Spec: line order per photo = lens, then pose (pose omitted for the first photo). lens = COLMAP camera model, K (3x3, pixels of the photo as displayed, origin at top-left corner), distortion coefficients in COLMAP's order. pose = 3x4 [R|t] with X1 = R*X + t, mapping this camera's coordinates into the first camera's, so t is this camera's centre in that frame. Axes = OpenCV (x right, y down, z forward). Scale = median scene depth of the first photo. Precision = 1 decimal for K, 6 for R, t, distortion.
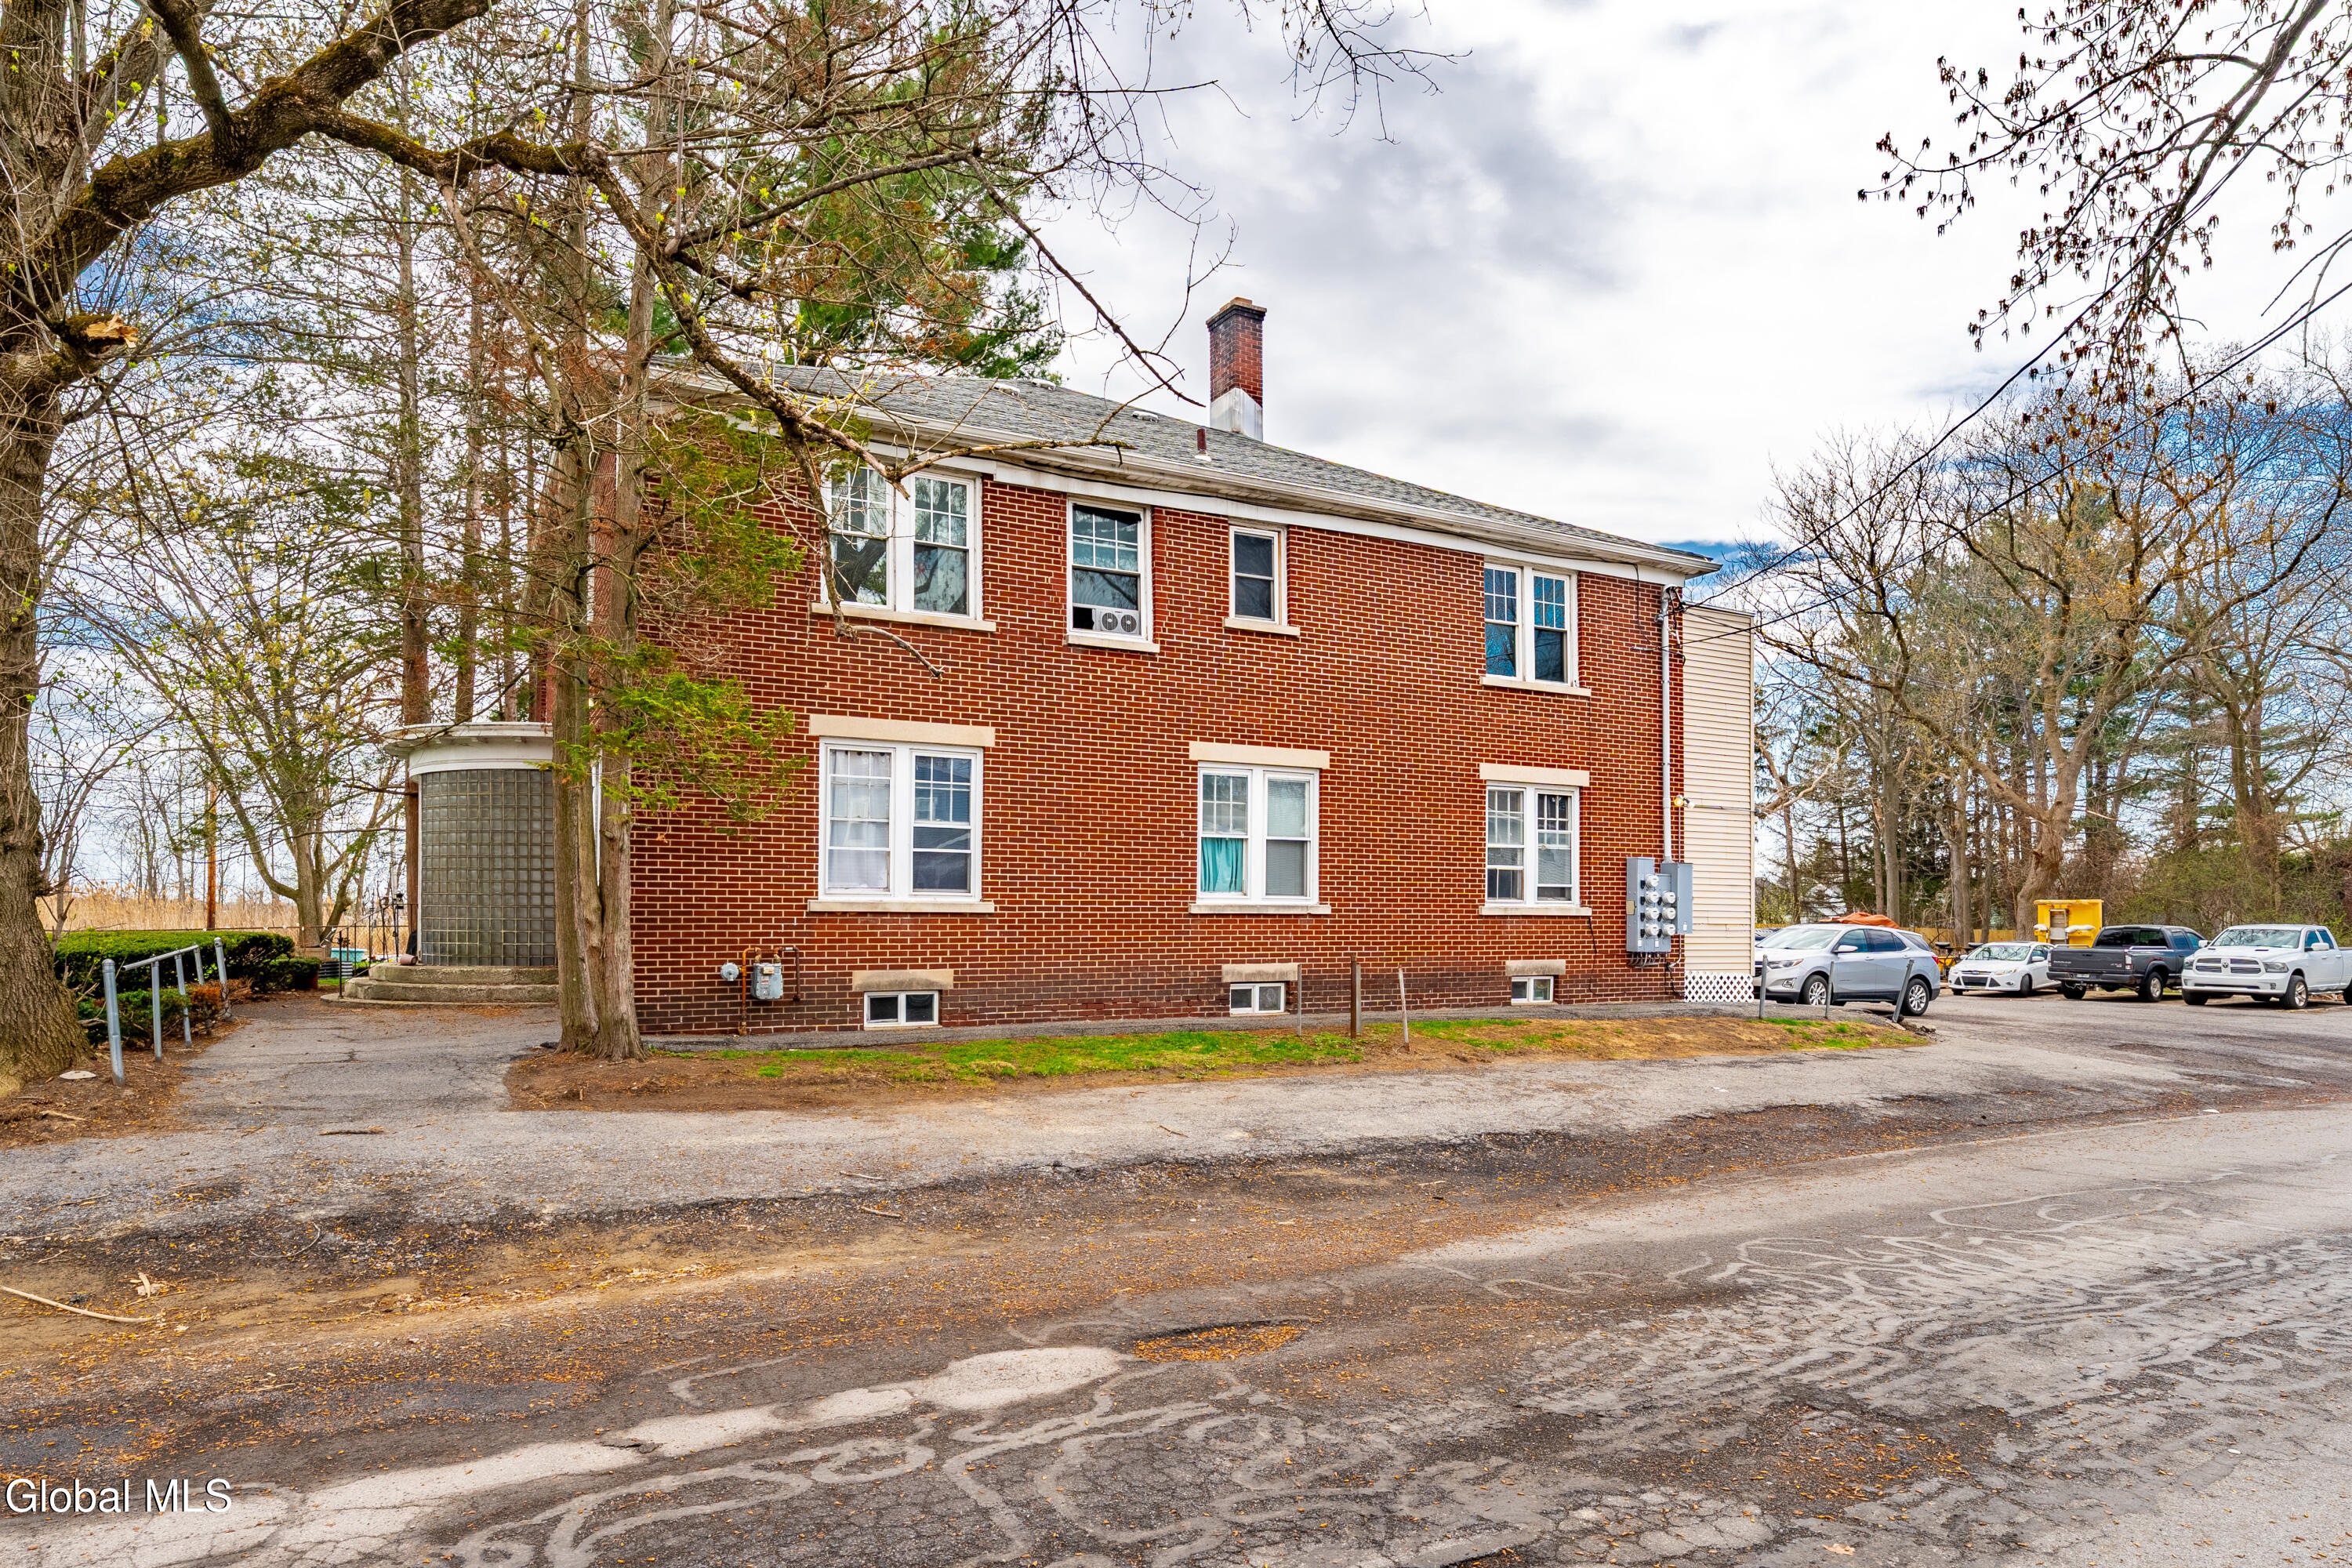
lens RADIAL K [[1187.3, 0, 1193.9], [0, 1187.3, 847.8], [0, 0, 1]] dist [0.003068, 0.000044]
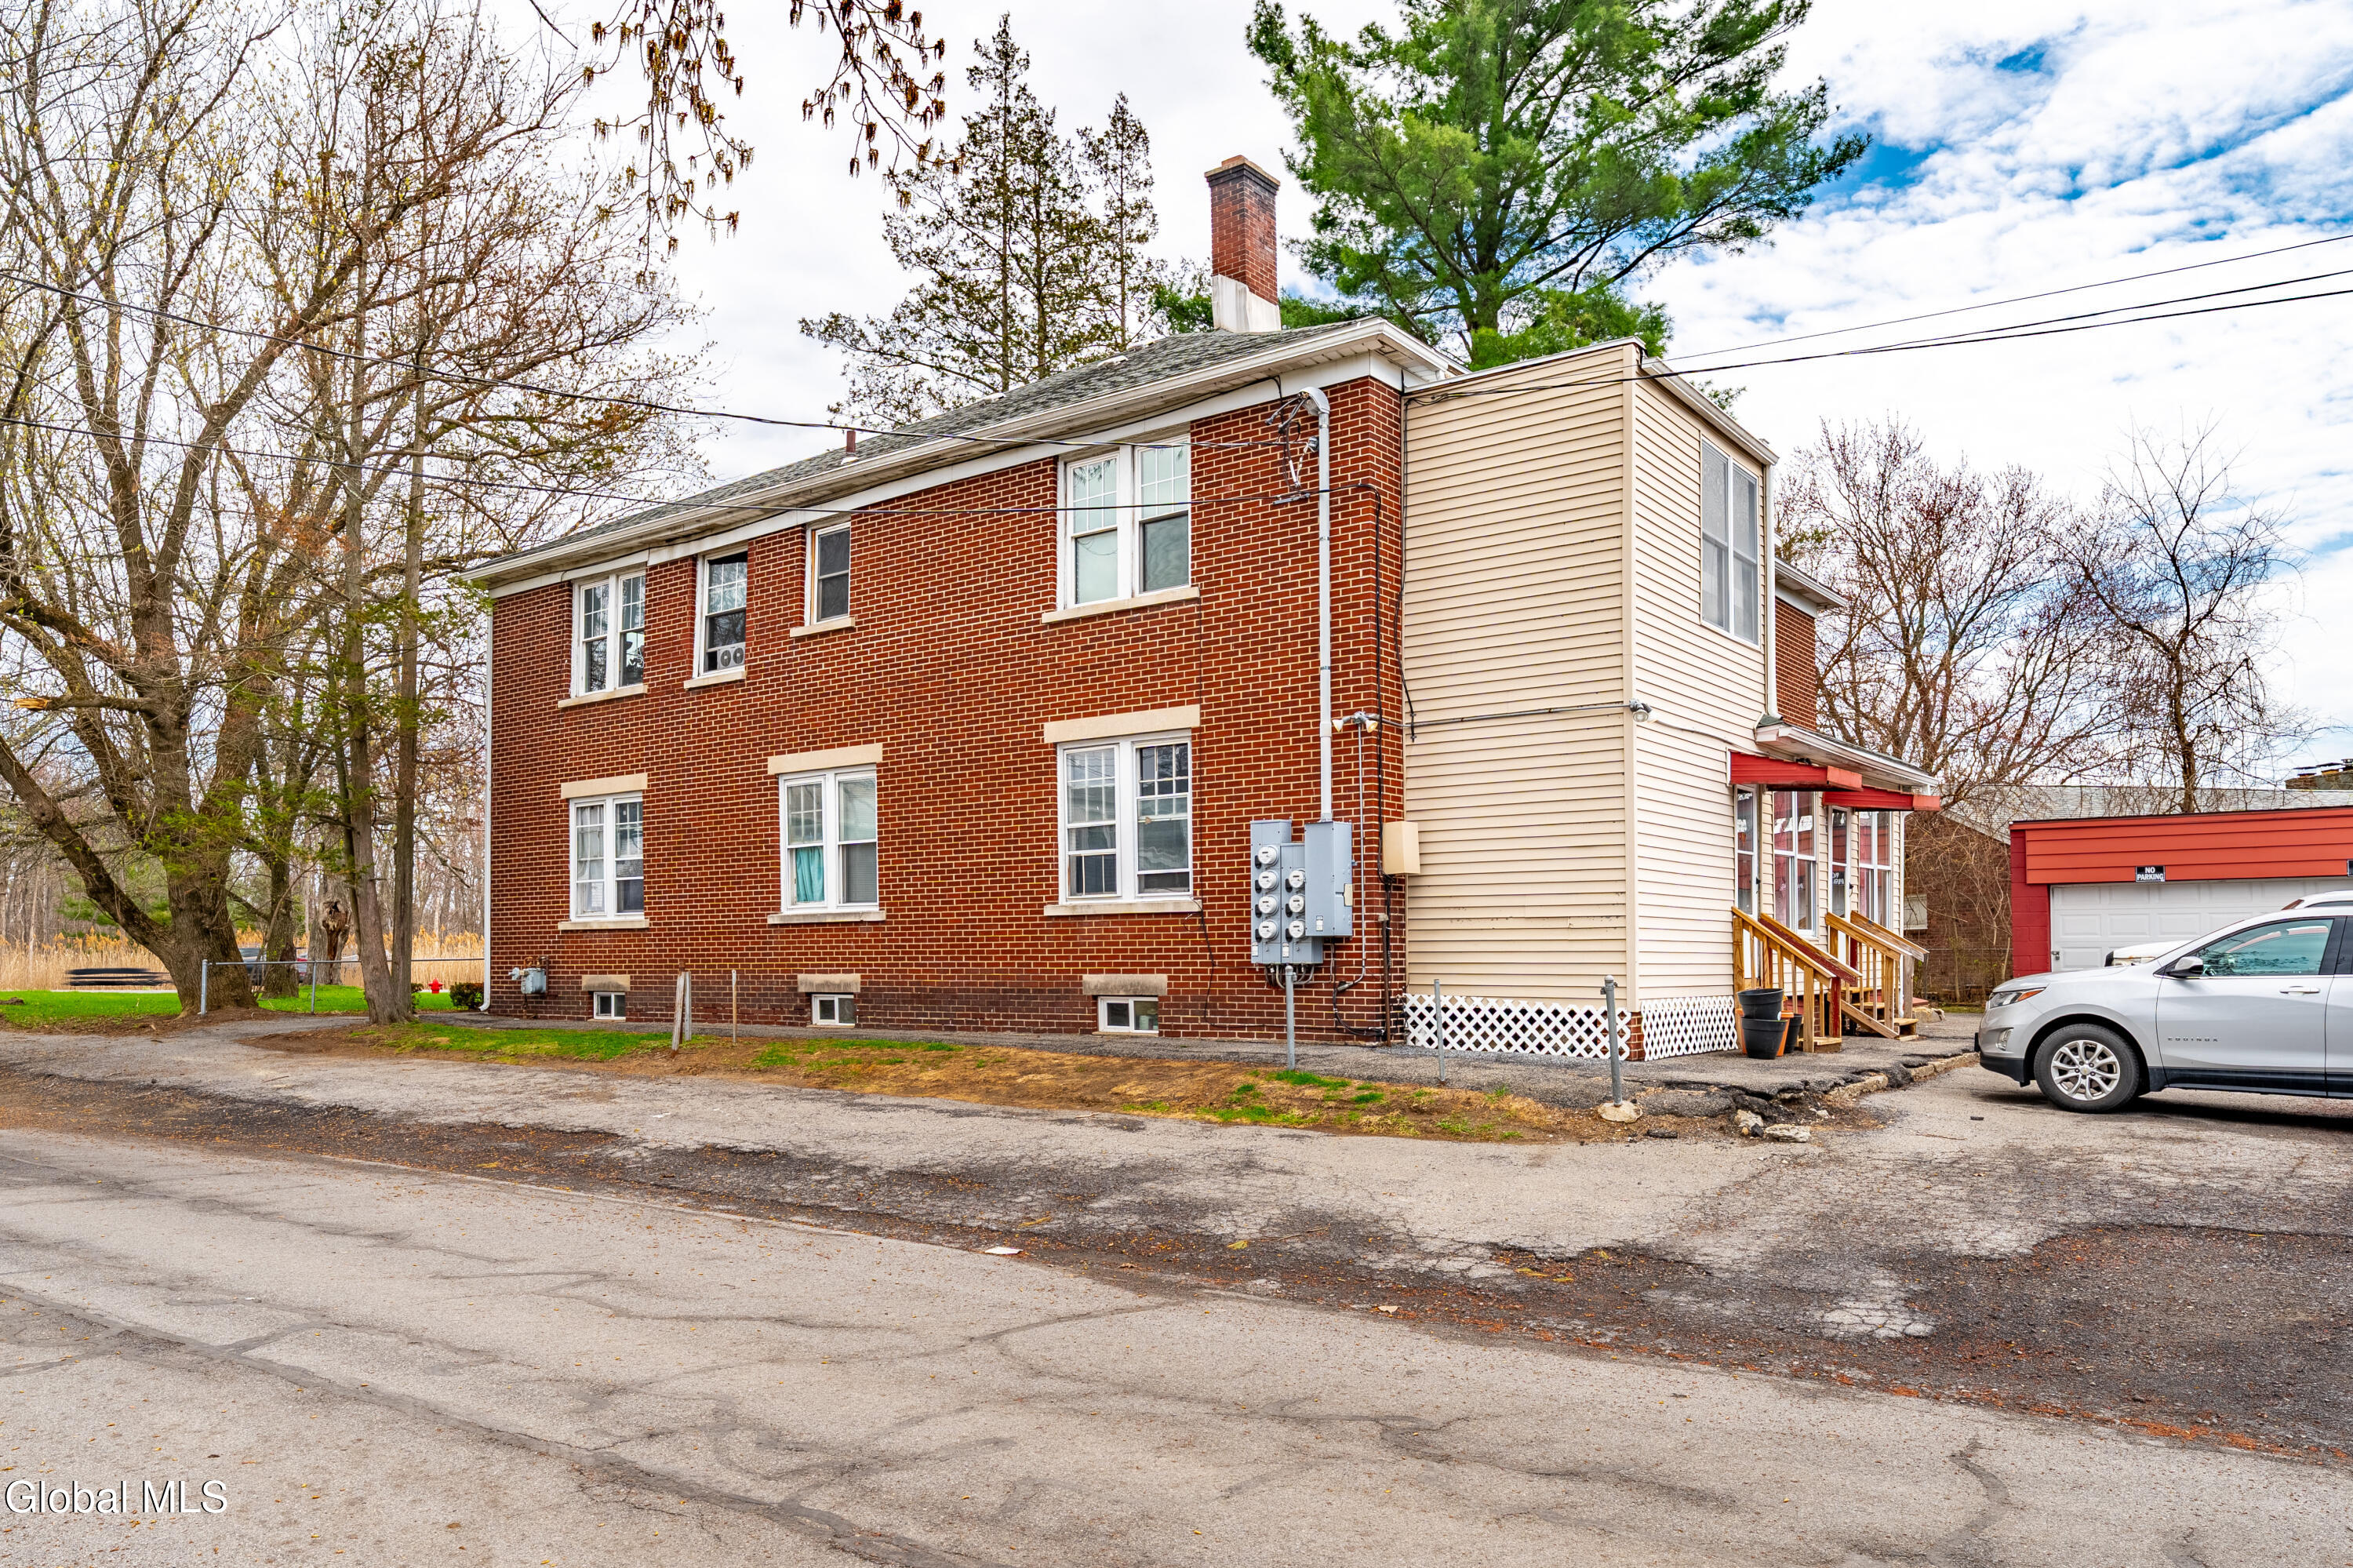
lens RADIAL K [[1579.5, 0, 1180.6], [0, 1579.5, 788.2], [0, 0, 1]] dist [-0.004839, -0.000845]
pose [[0.474297, -0.087444, -0.876011, 1.196740], [0.079597, 0.995239, -0.056250, 0.037652], [0.876759, -0.043049, 0.478999, 0.572543]]
